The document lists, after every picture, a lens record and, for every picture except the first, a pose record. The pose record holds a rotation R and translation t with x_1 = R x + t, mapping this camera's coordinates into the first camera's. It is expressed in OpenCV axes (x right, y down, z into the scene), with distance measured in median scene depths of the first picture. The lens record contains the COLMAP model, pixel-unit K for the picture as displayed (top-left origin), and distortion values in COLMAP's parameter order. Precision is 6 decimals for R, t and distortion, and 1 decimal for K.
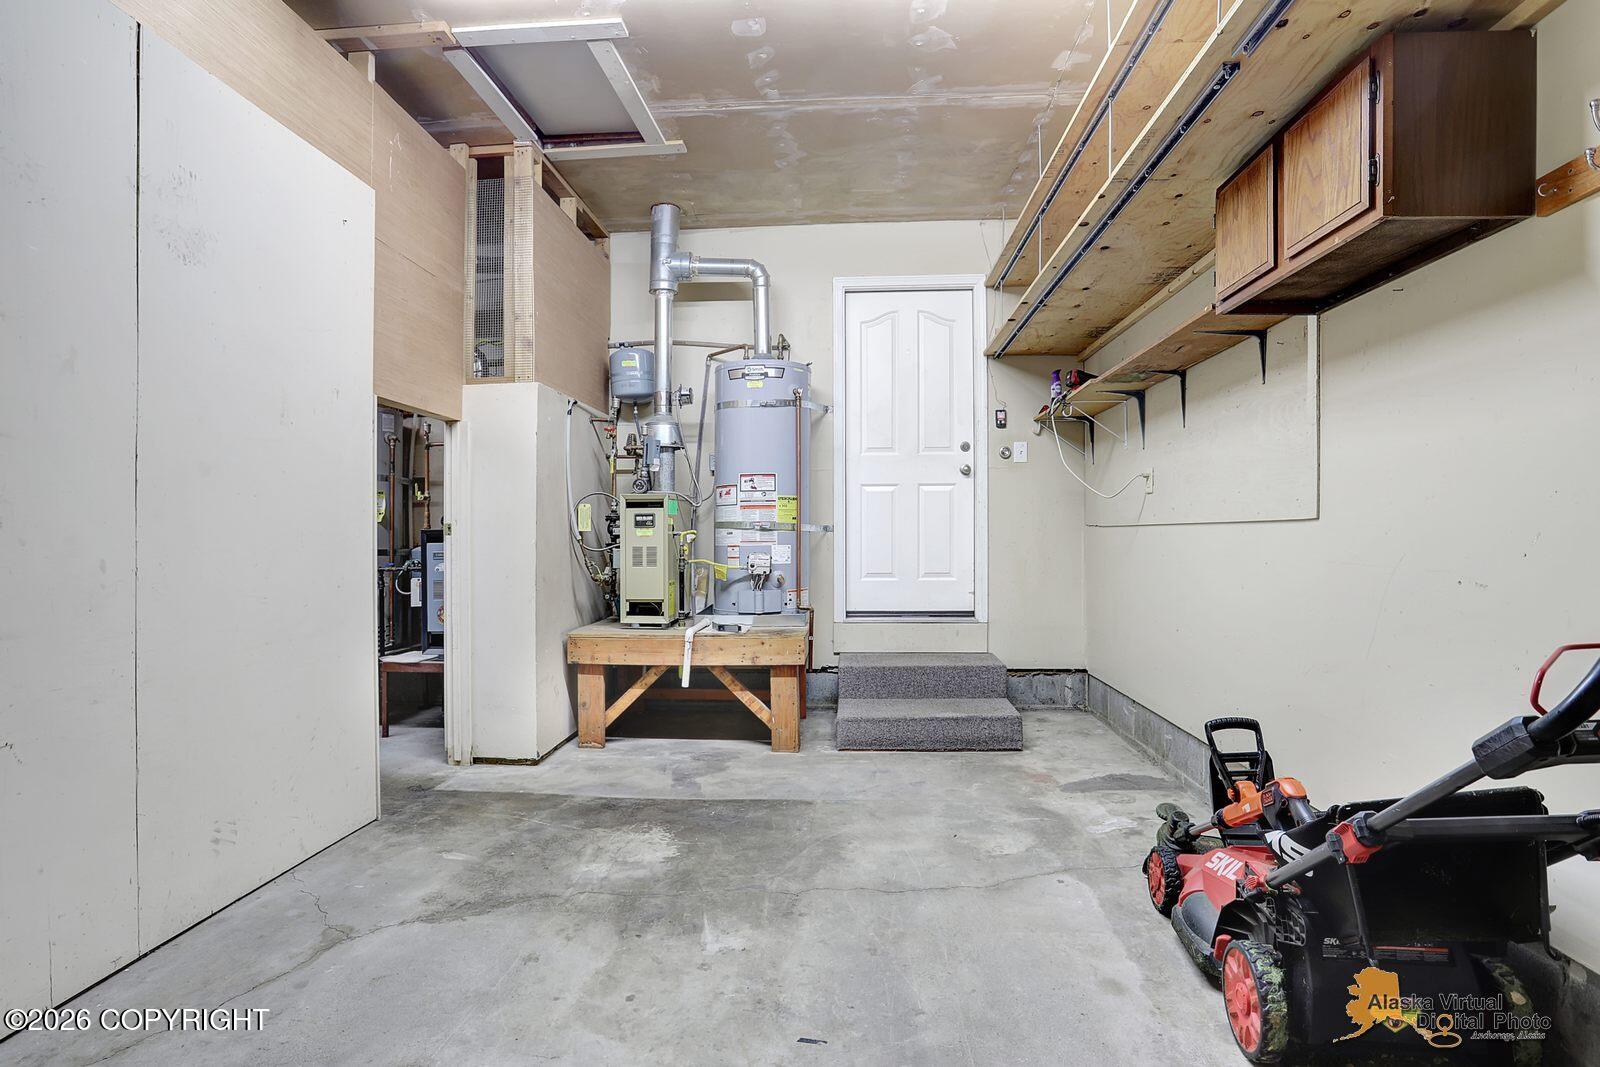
lens RADIAL K [[785.5, 0, 800.0], [0, 785.5, 533.5], [0, 0, 1]] dist [-0.080336, 0.033441]
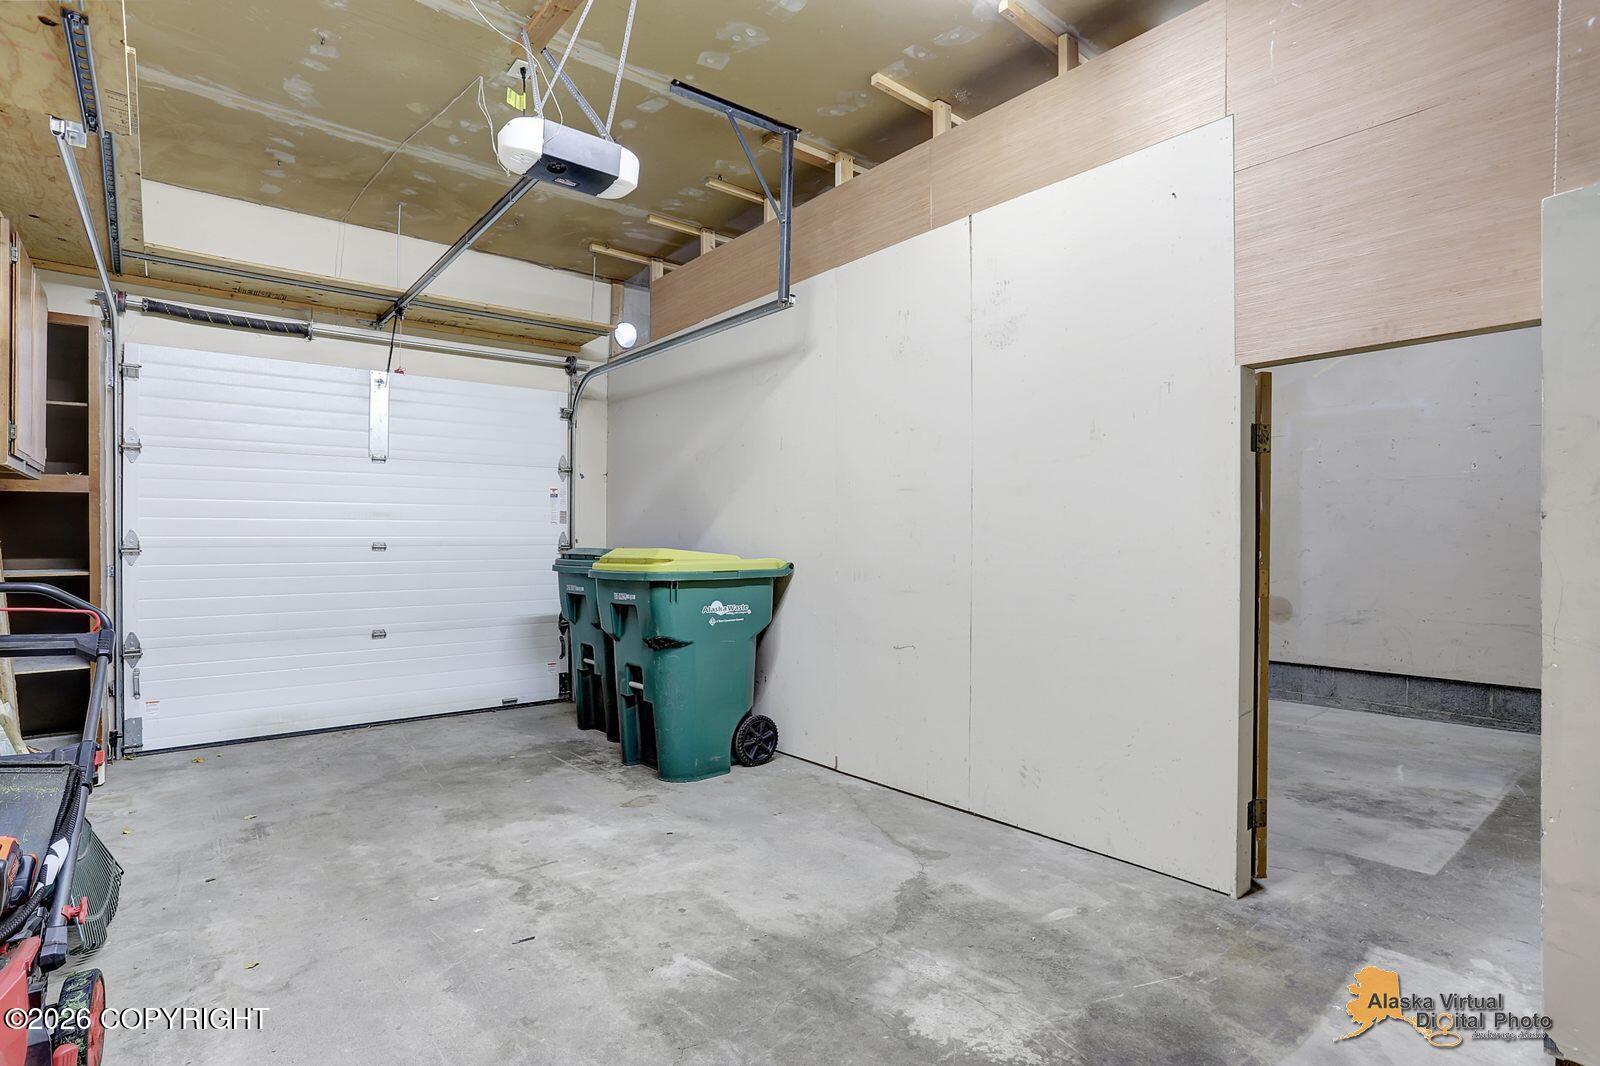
lens RADIAL K [[785.5, 0, 800.0], [0, 785.5, 533.0], [0, 0, 1]] dist [-0.080336, 0.033441]
pose [[-0.709505, 0.009144, -0.704641, 0.395250], [0.008175, 0.999955, 0.004745, -0.018429], [0.704653, -0.002394, -0.709548, 1.508111]]
